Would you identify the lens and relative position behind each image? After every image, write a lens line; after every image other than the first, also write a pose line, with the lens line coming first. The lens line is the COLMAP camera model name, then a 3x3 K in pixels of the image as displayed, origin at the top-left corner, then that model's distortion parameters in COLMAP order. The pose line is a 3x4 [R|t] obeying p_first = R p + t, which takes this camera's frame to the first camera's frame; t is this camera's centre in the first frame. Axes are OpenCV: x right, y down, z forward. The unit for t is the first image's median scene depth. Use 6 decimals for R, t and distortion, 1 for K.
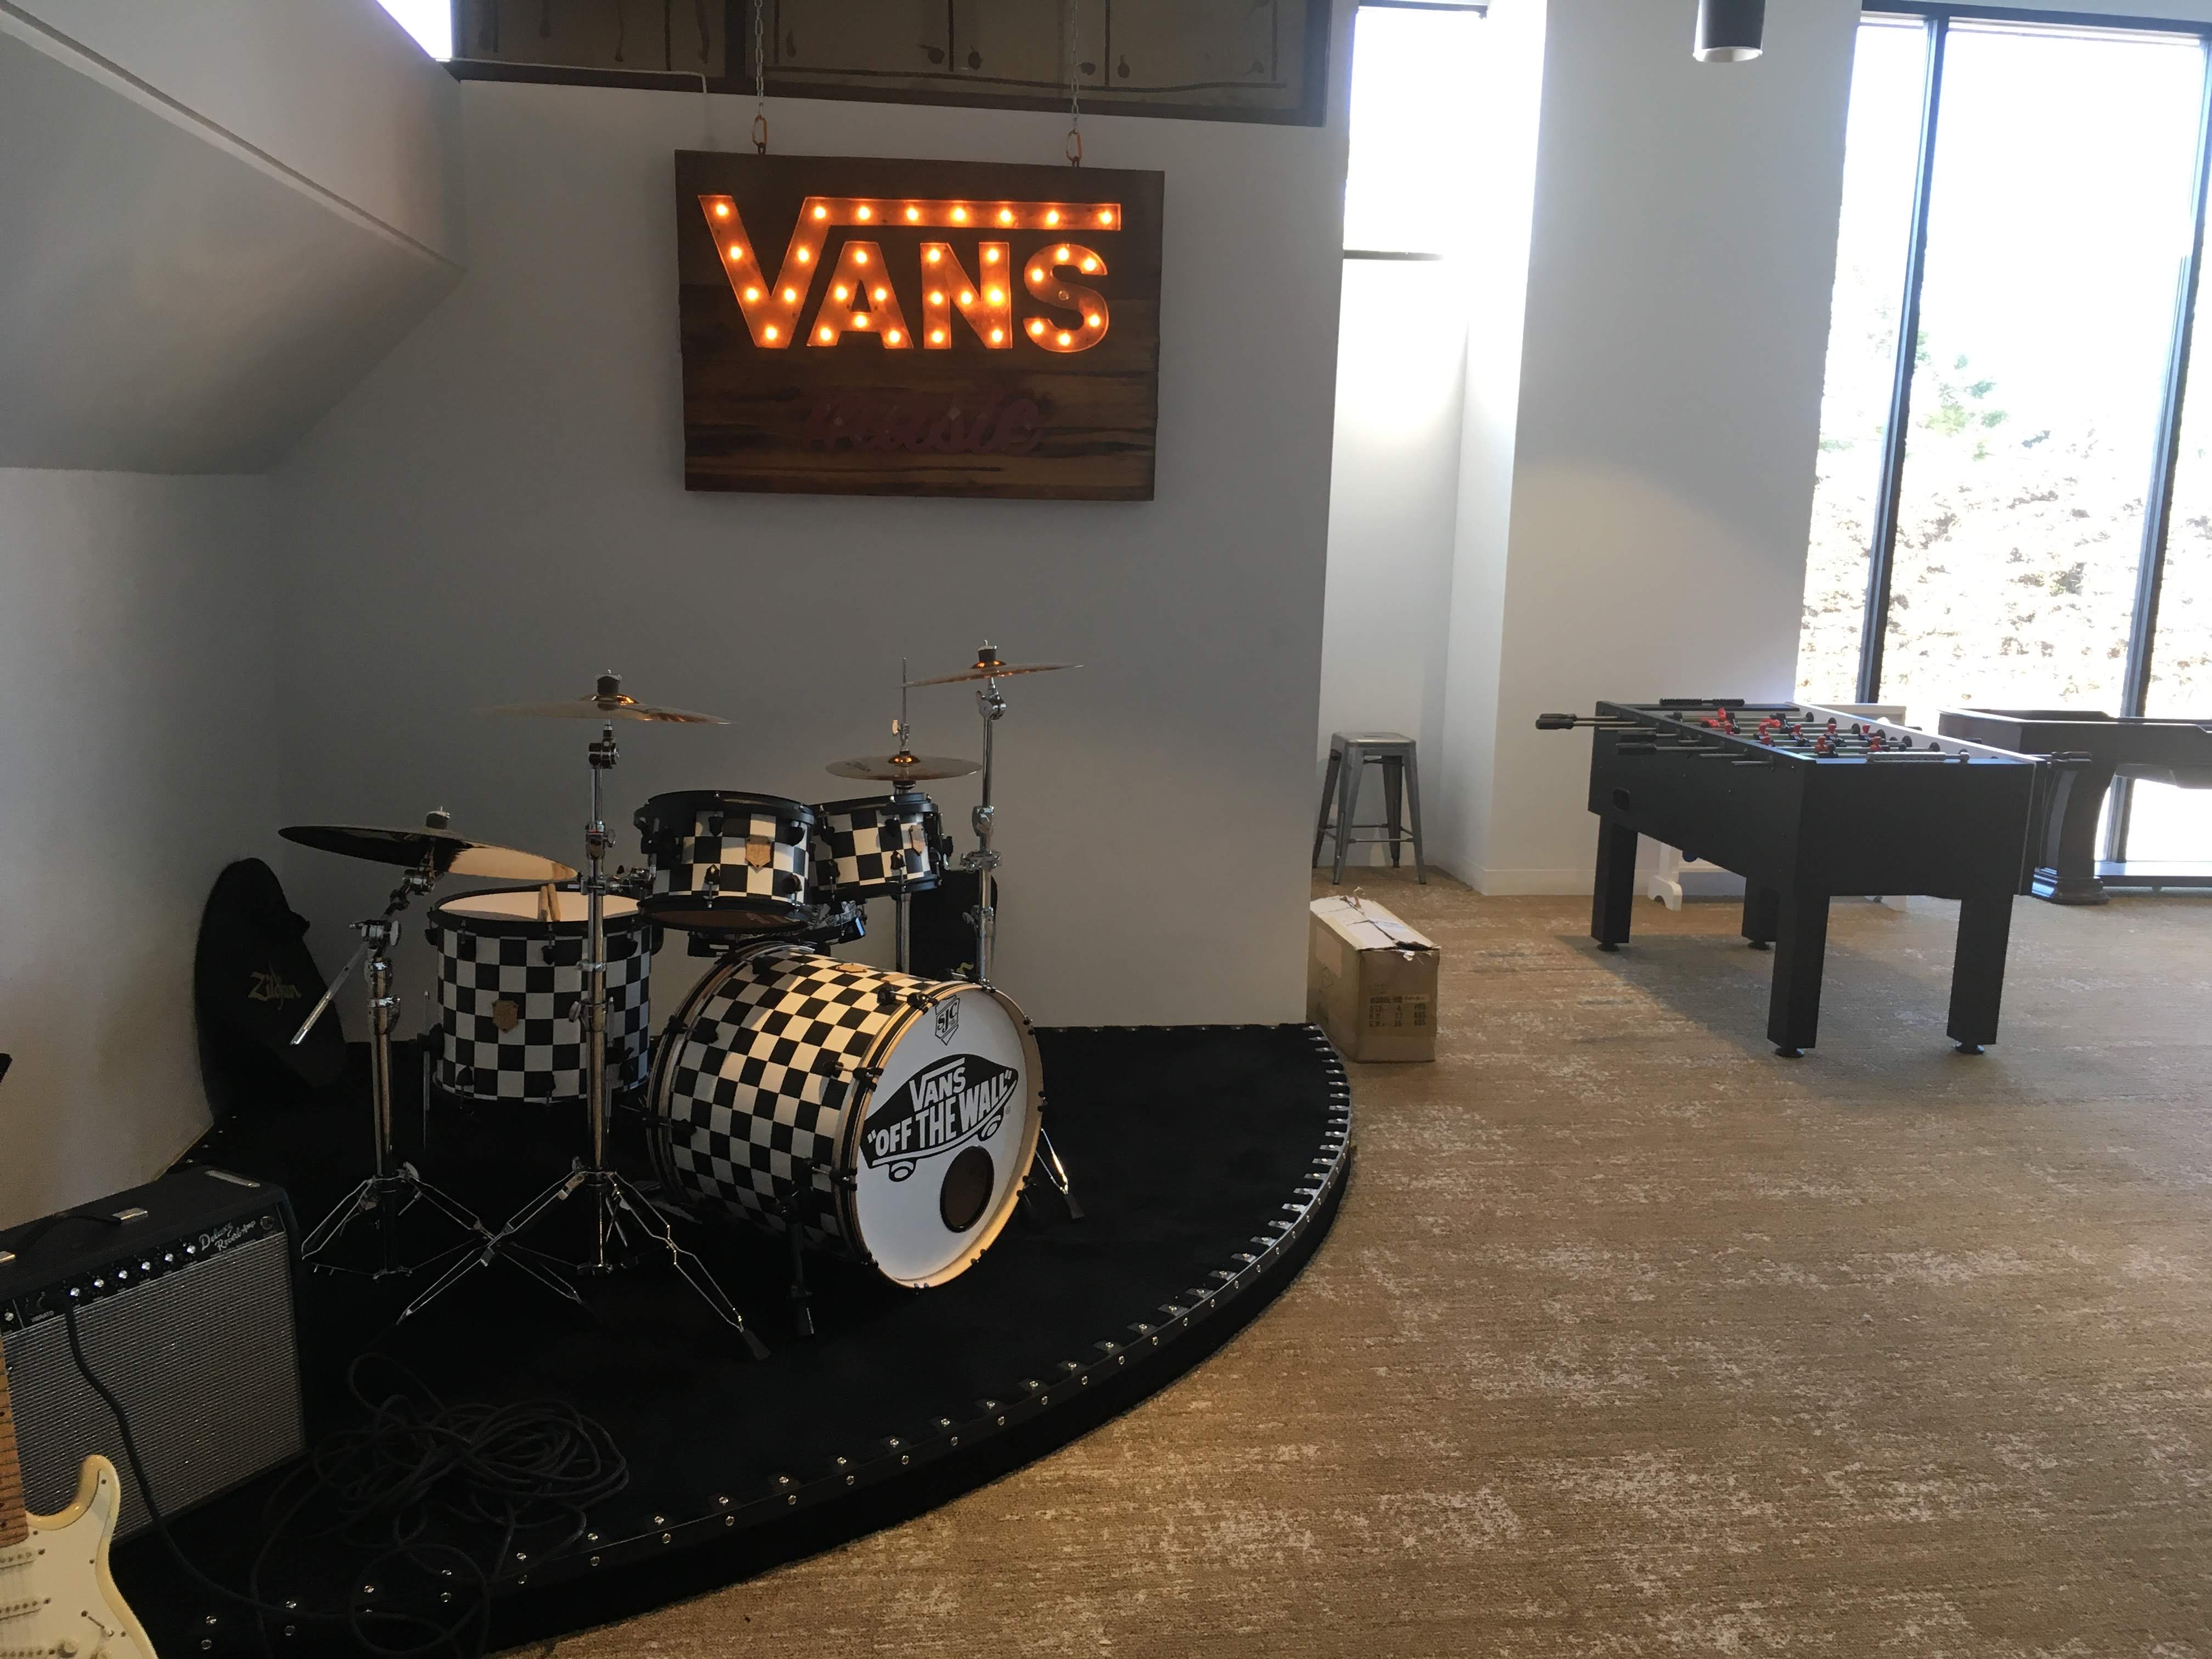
lens RADIAL K [[1964.5, 0, 1106.0], [0, 1964.5, 829.5], [0, 0, 1]] dist [0.005830, 0.002384]
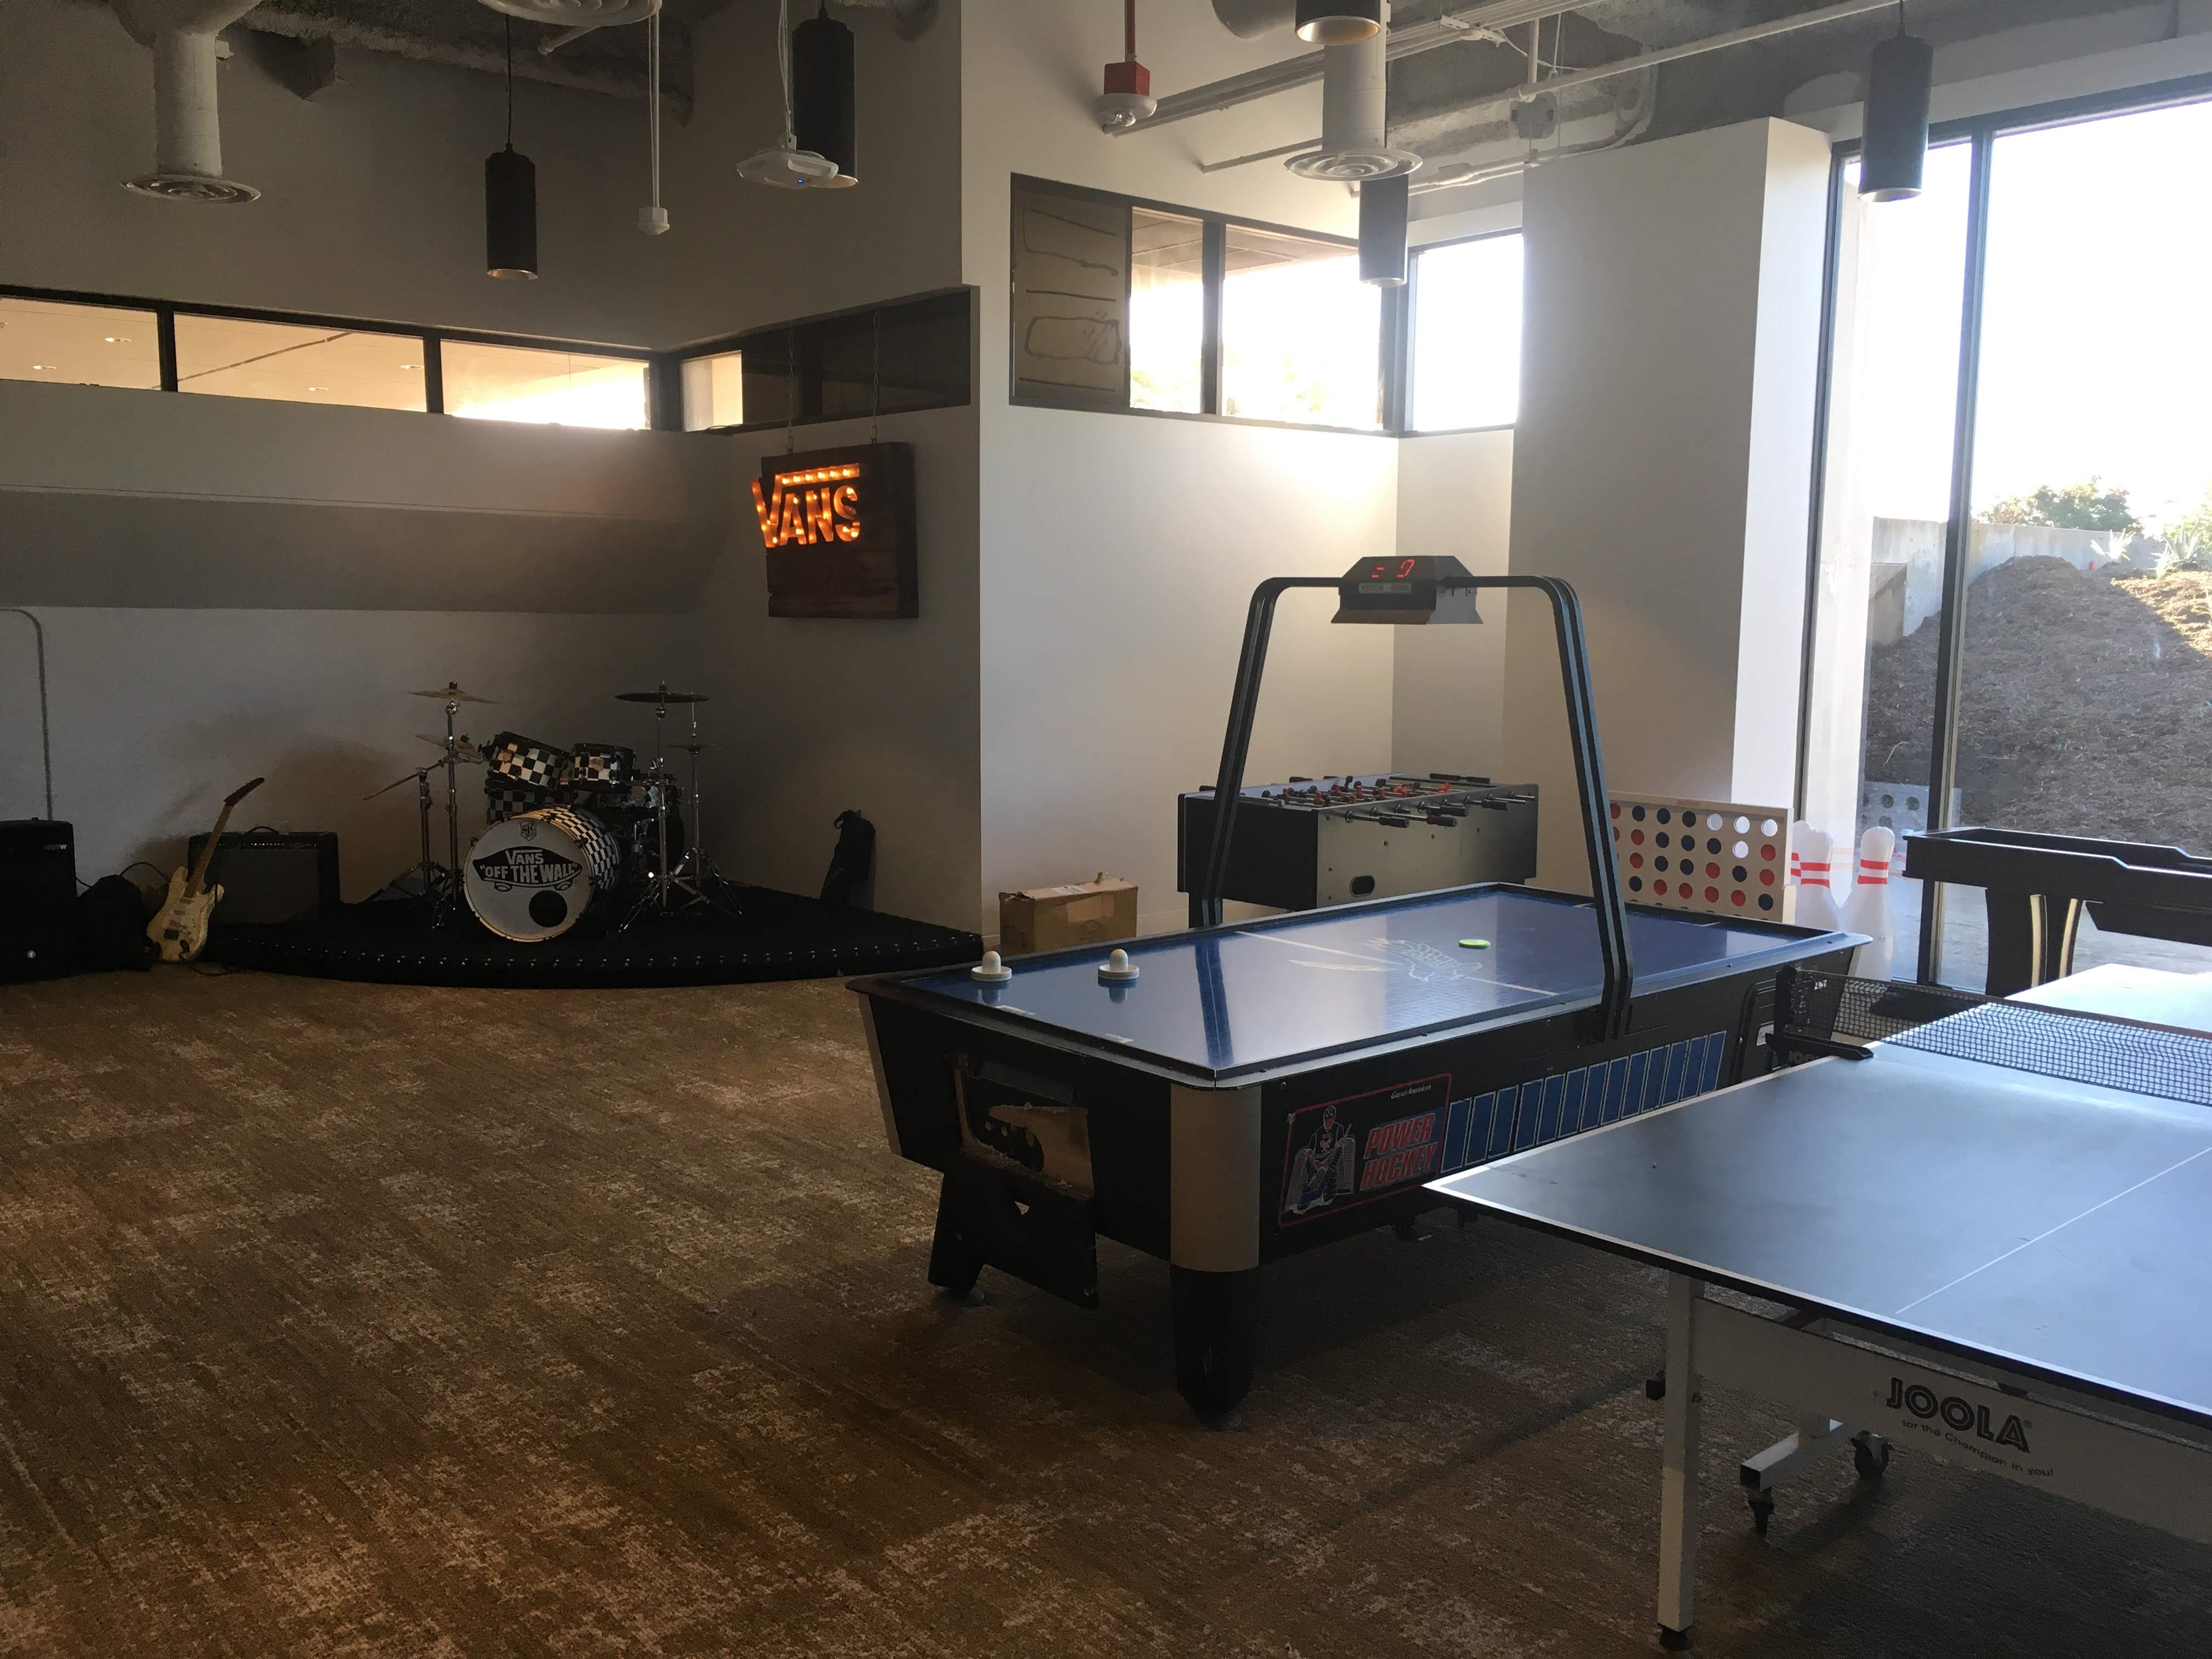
lens RADIAL K [[1841.8, 0, 1106.0], [0, 1841.8, 829.5], [0, 0, 1]] dist [0.001644, 0.000110]
pose [[0.532181, 0.081492, -0.842699, 1.672822], [-0.140689, 0.990030, 0.006891, -0.014689], [0.834859, 0.114891, 0.538341, 0.286647]]
